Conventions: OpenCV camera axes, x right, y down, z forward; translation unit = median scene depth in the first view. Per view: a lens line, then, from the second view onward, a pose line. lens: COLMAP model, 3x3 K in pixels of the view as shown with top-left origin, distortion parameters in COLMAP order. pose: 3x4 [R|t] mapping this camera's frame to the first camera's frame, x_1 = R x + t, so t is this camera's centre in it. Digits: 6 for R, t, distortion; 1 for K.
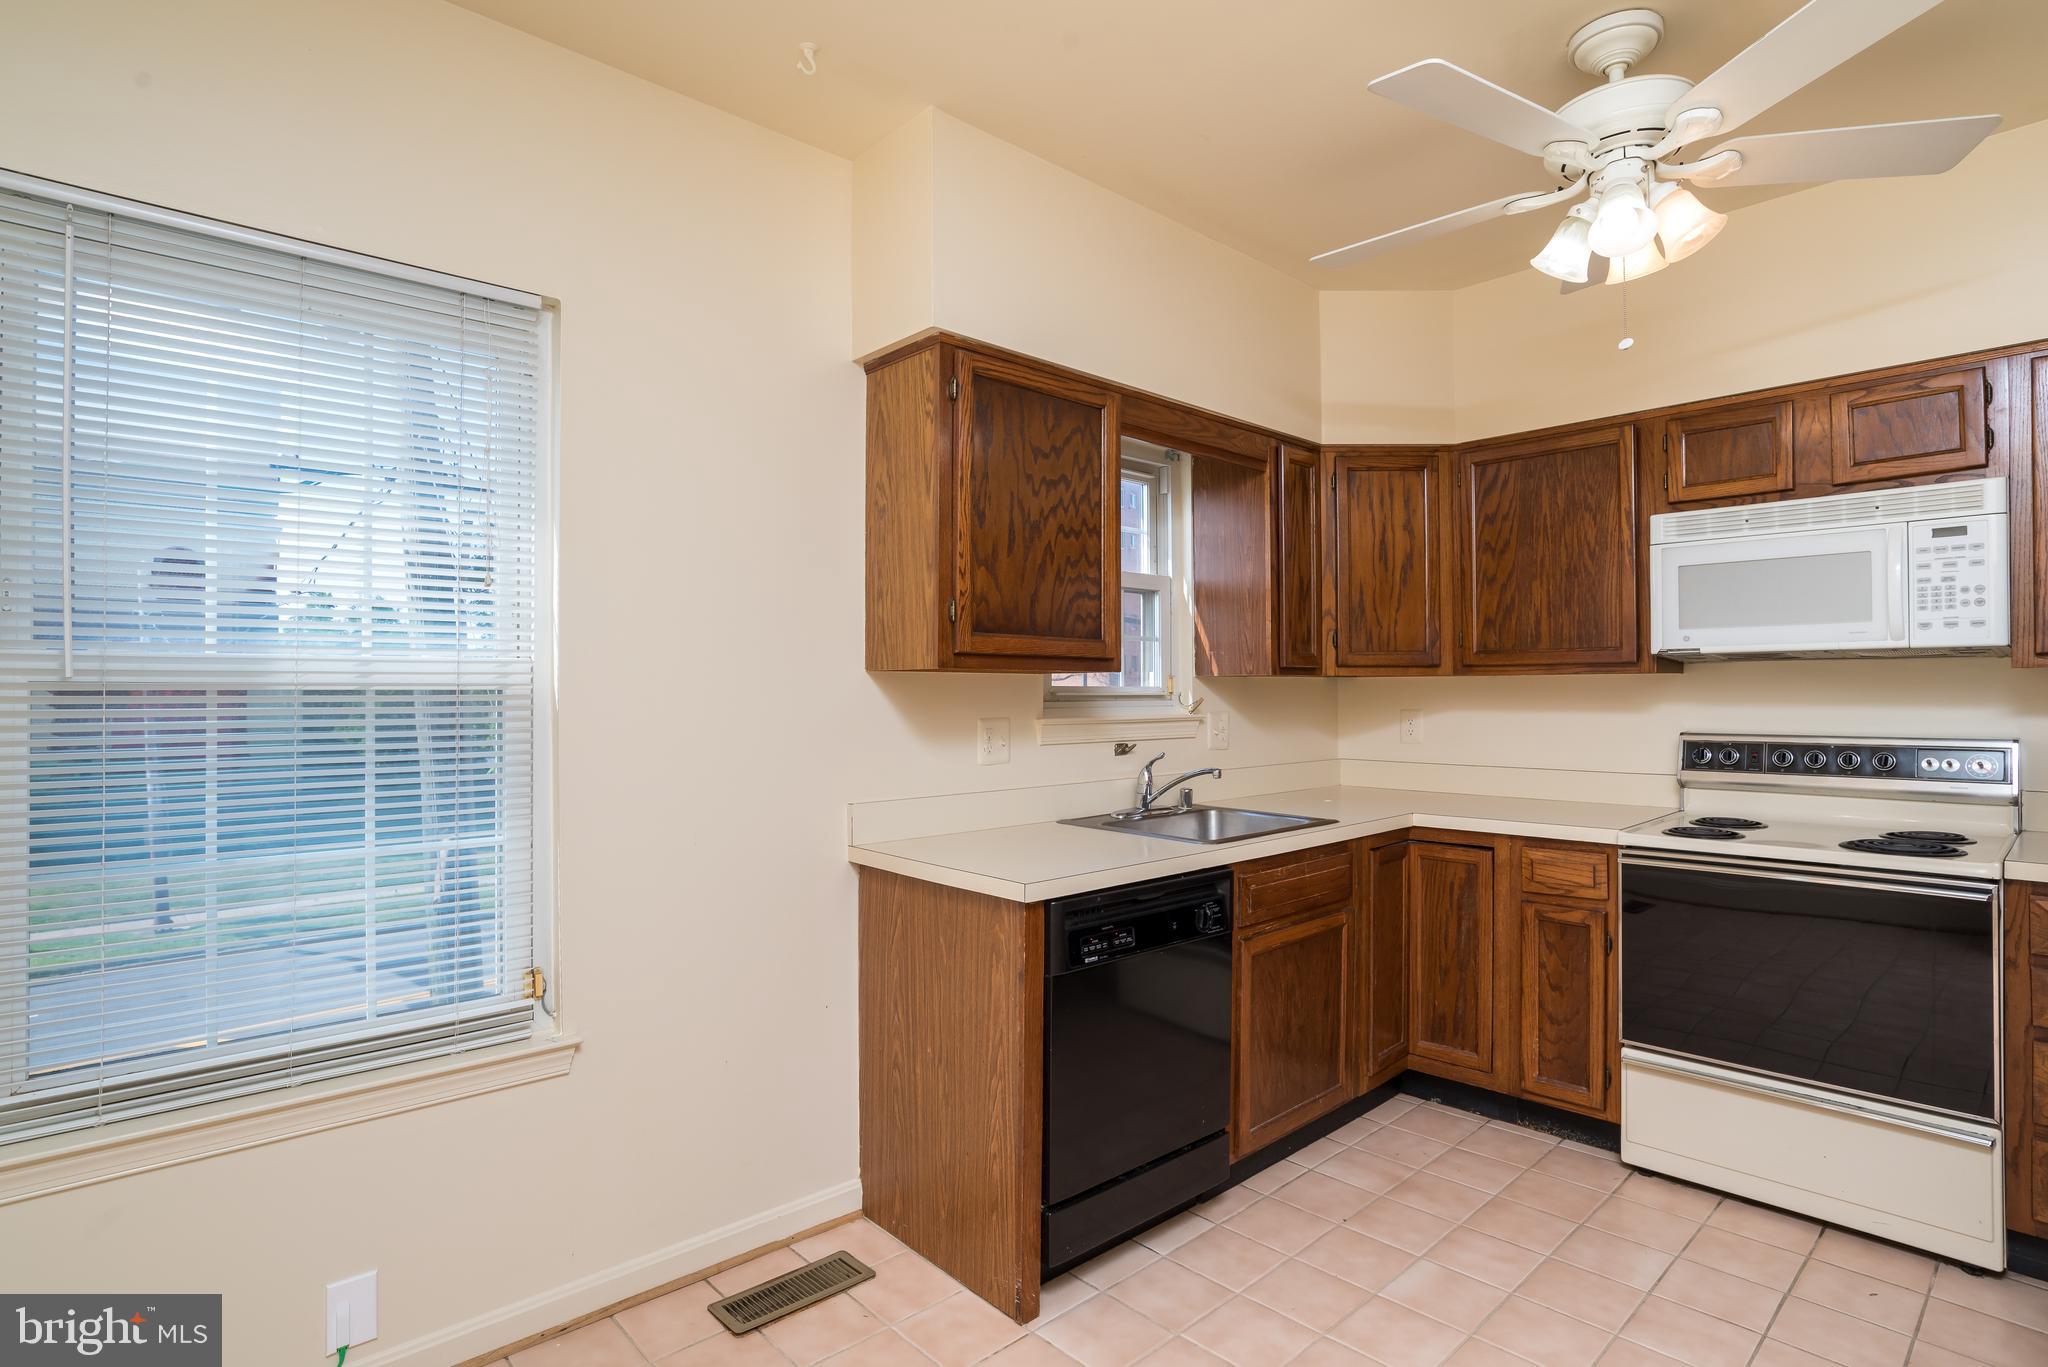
lens RADIAL K [[1062.8, 0, 1024.0], [0, 1062.8, 683.5], [0, 0, 1]] dist [-0.049409, 0.022814]
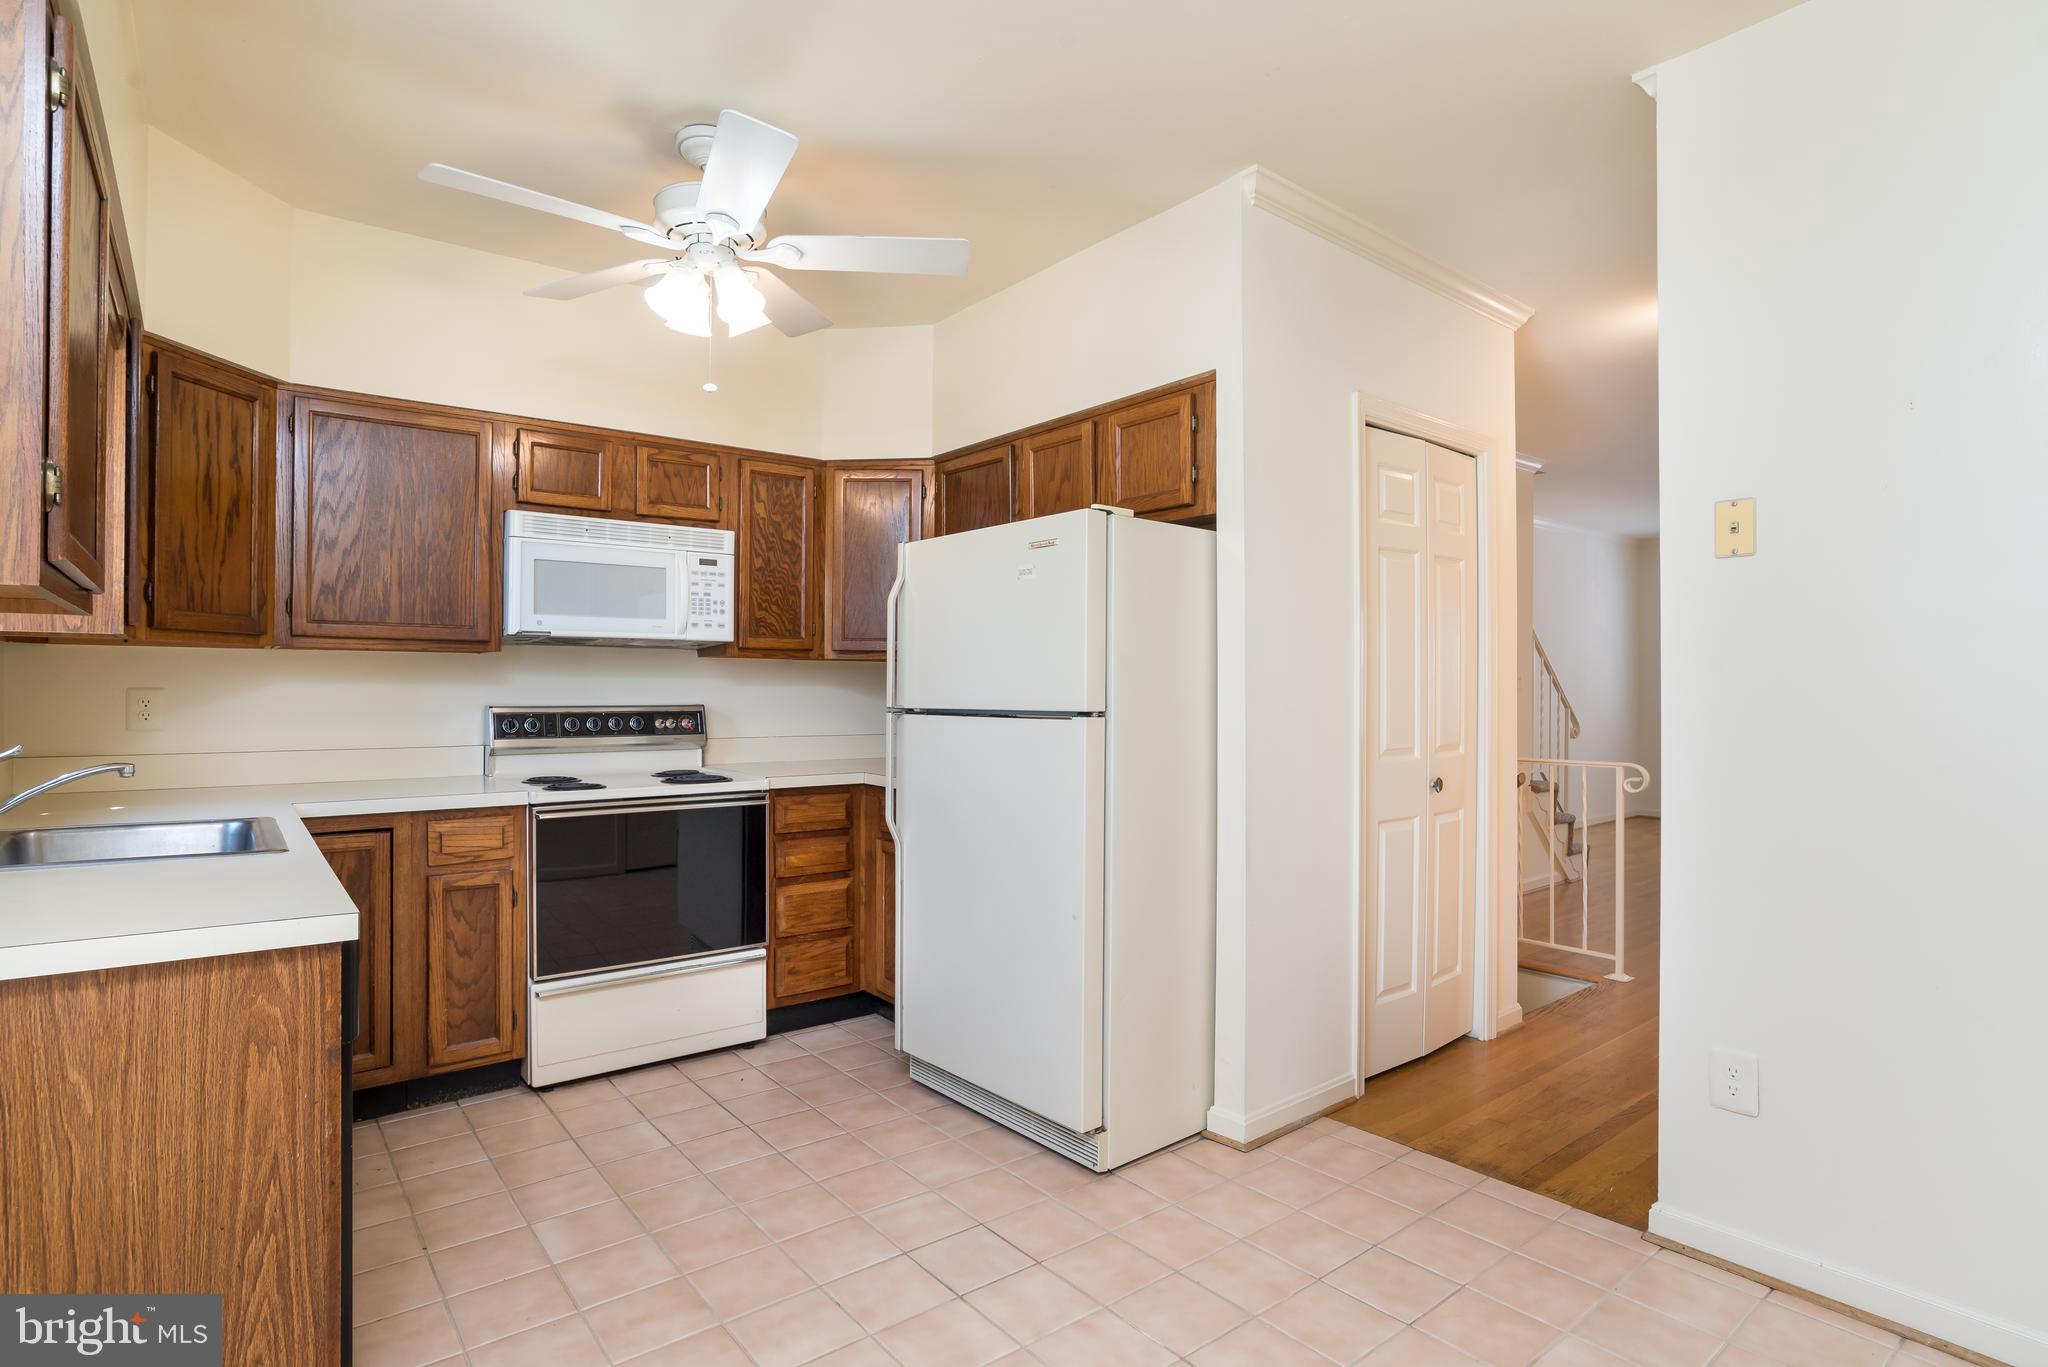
lens RADIAL K [[1044.1, 0, 1024.0], [0, 1044.1, 683.5], [0, 0, 1]] dist [-0.043885, 0.028269]
pose [[0.077457, 0.009027, 0.996955, -0.478340], [-0.009531, 0.999920, -0.008314, 0.029591], [-0.996950, -0.008858, 0.077537, 0.386809]]
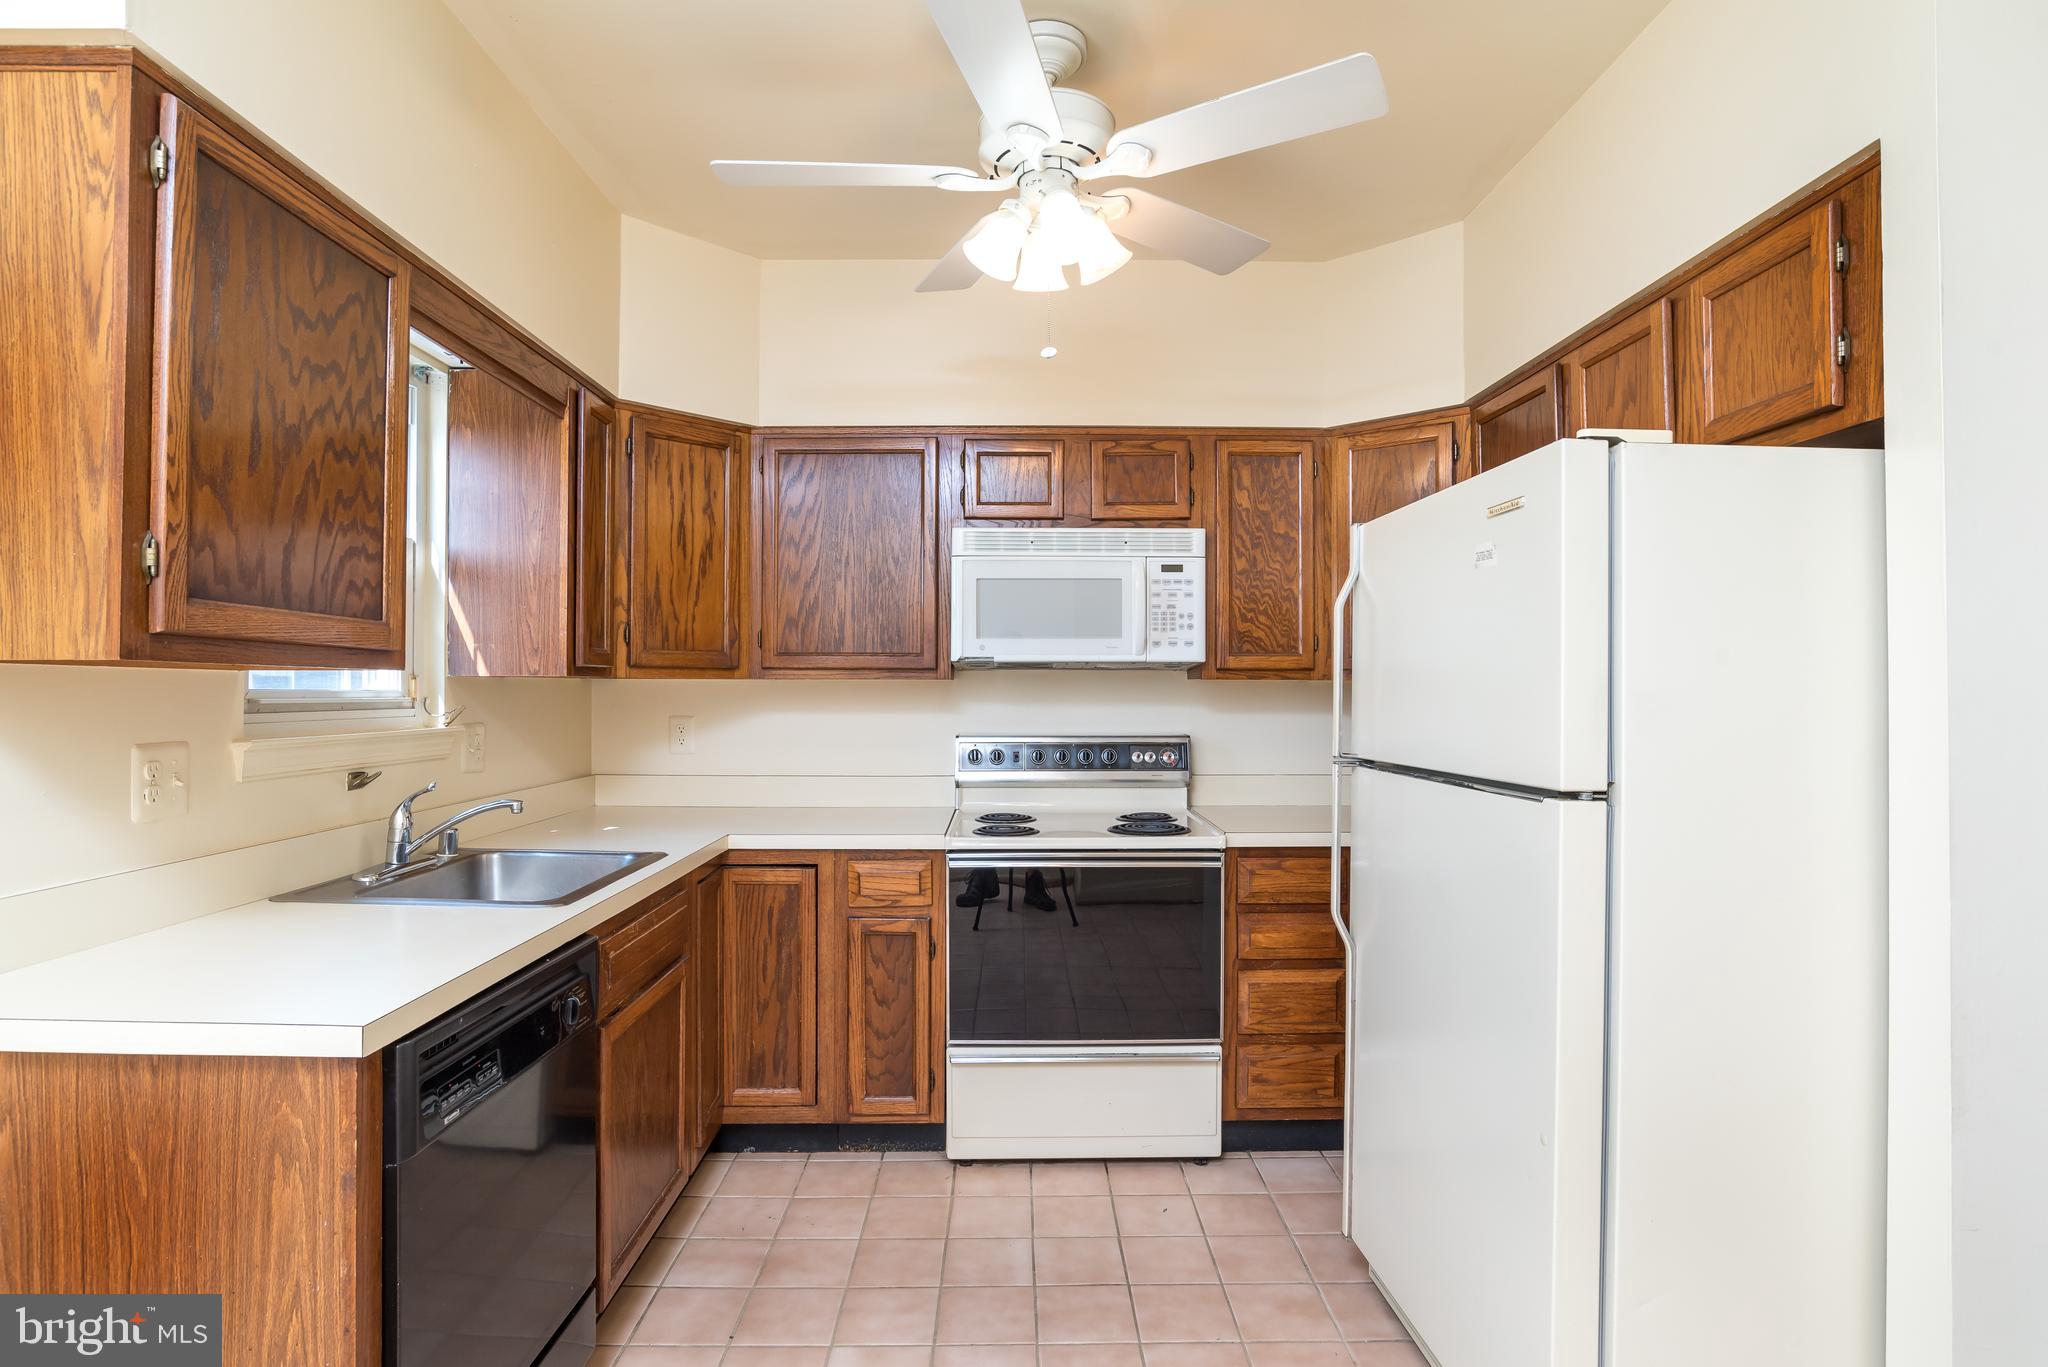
lens RADIAL K [[1062.8, 0, 1024.0], [0, 1062.8, 683.5], [0, 0, 1]] dist [-0.049409, 0.022814]
pose [[0.669025, 0.008156, 0.743195, -0.142488], [-0.008900, 0.999956, -0.002962, -0.003832], [-0.743186, -0.004633, 0.669068, 0.253191]]
